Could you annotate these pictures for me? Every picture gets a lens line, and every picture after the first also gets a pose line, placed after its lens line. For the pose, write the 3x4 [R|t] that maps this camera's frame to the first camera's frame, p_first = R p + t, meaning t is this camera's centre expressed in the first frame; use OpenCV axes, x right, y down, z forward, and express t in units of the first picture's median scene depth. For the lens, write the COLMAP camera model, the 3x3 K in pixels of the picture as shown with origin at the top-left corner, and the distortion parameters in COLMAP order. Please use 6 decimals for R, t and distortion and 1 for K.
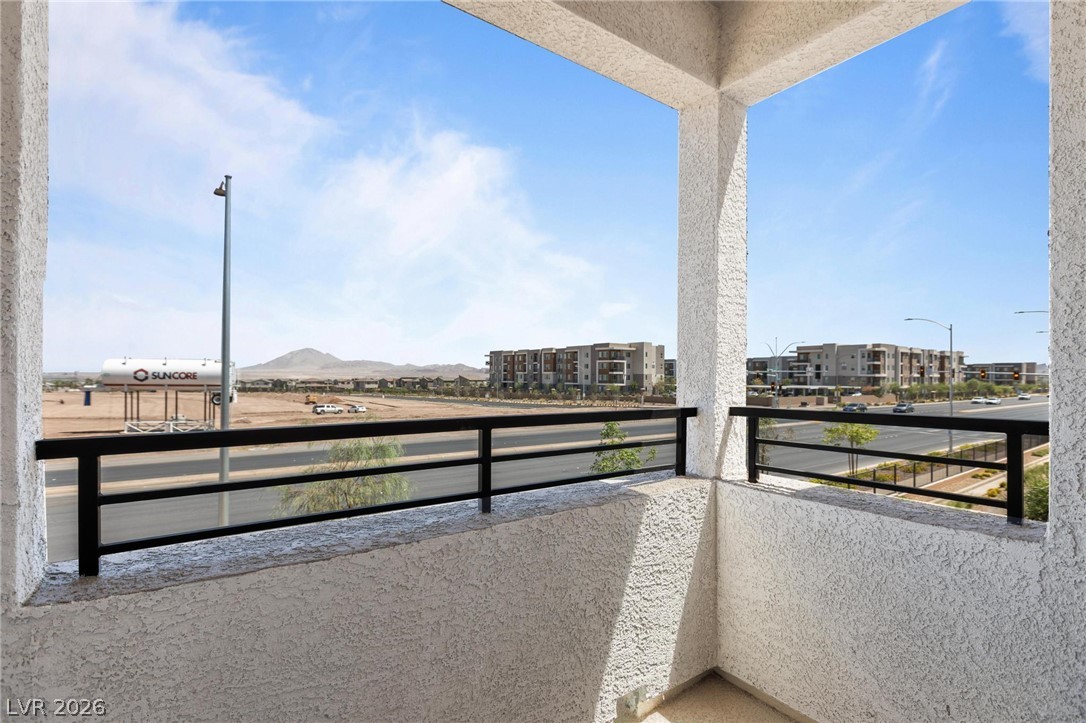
lens RADIAL K [[497.7, 0, 546.6], [0, 497.7, 378.7], [0, 0, 1]] dist [-0.005139, -0.000076]
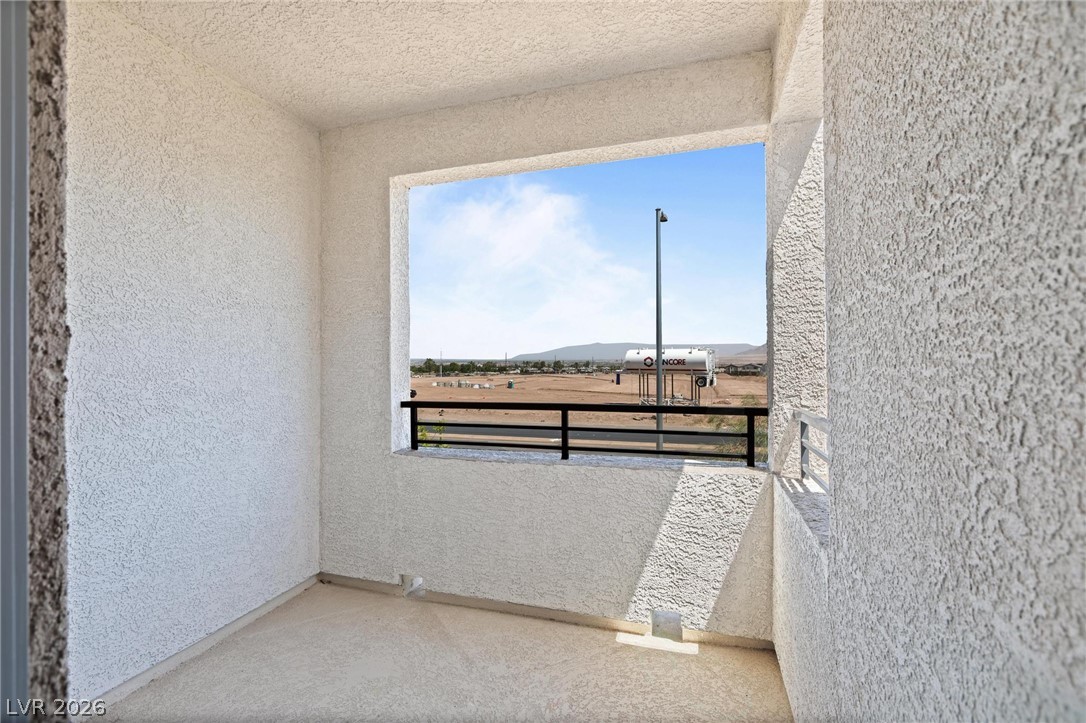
lens RADIAL K [[497.7, 0, 544.0], [0, 497.7, 365.5], [0, 0, 1]] dist [-0.005139, -0.000076]
pose [[0.612284, -0.002516, -0.790634, 1.042251], [0.006504, 0.999977, 0.001855, -0.051645], [0.790612, -0.006278, 0.612286, -0.095862]]
